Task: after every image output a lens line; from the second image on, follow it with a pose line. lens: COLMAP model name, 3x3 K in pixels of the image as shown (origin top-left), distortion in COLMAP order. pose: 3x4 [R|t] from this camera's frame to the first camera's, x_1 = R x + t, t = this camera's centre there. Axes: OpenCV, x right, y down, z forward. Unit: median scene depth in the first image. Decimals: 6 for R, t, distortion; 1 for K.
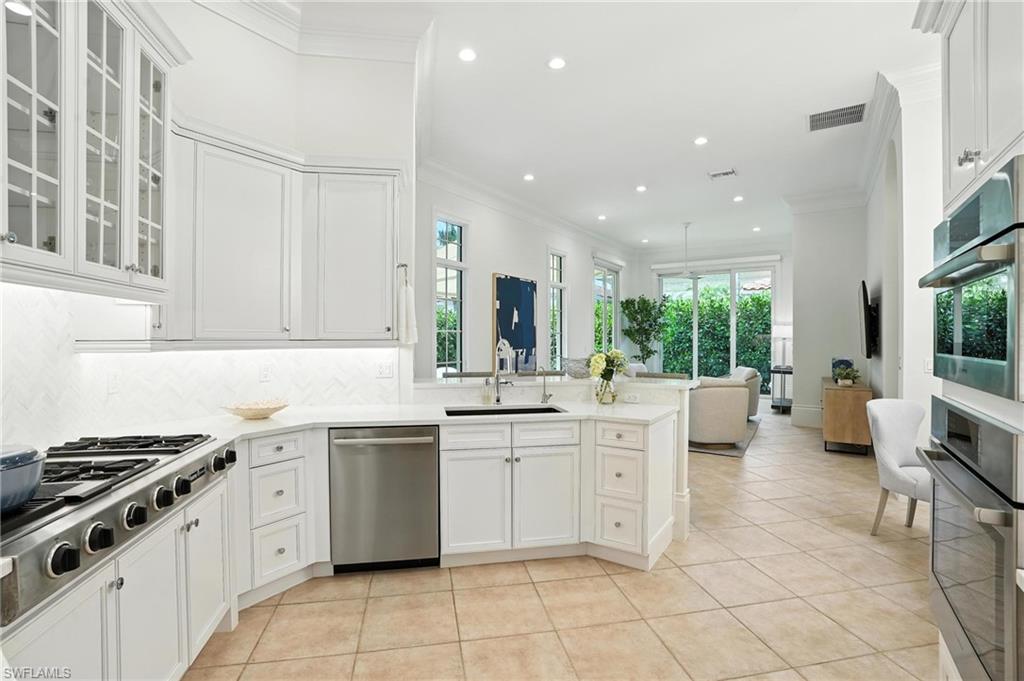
lens RADIAL K [[475.9, 0, 509.0], [0, 475.9, 337.2], [0, 0, 1]] dist [-0.069646, 0.027076]
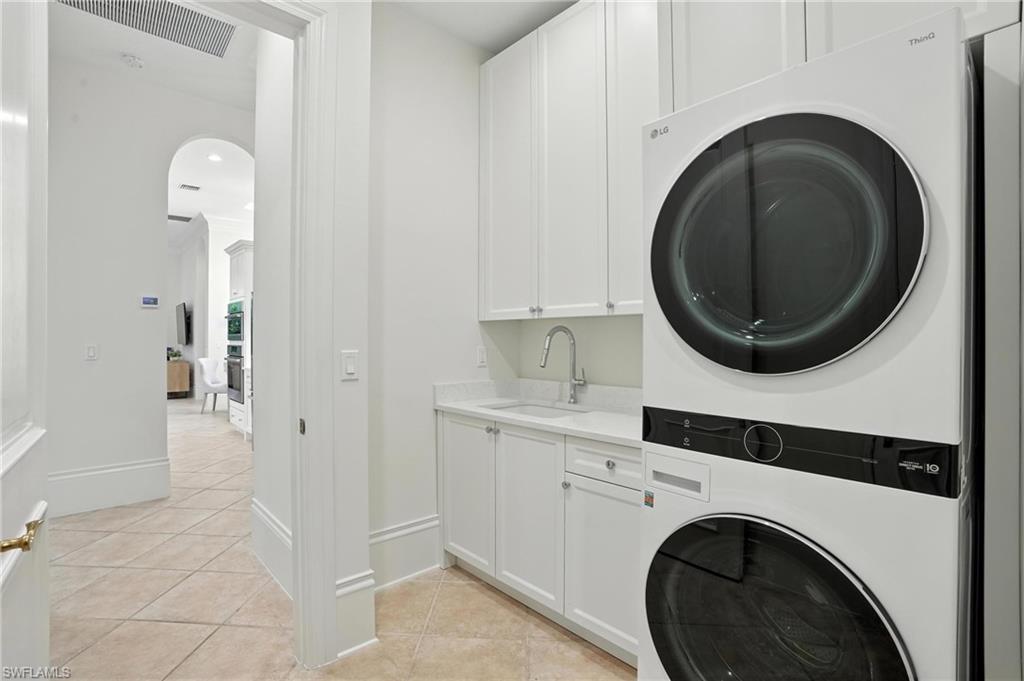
lens RADIAL K [[475.9, 0, 509.0], [0, 475.9, 337.2], [0, 0, 1]] dist [-0.069646, 0.027076]
pose [[0.249718, -0.004614, 0.968308, -0.712351], [0.002037, 0.999989, 0.004240, 0.011947], [-0.968316, 0.000913, 0.249725, -0.727226]]
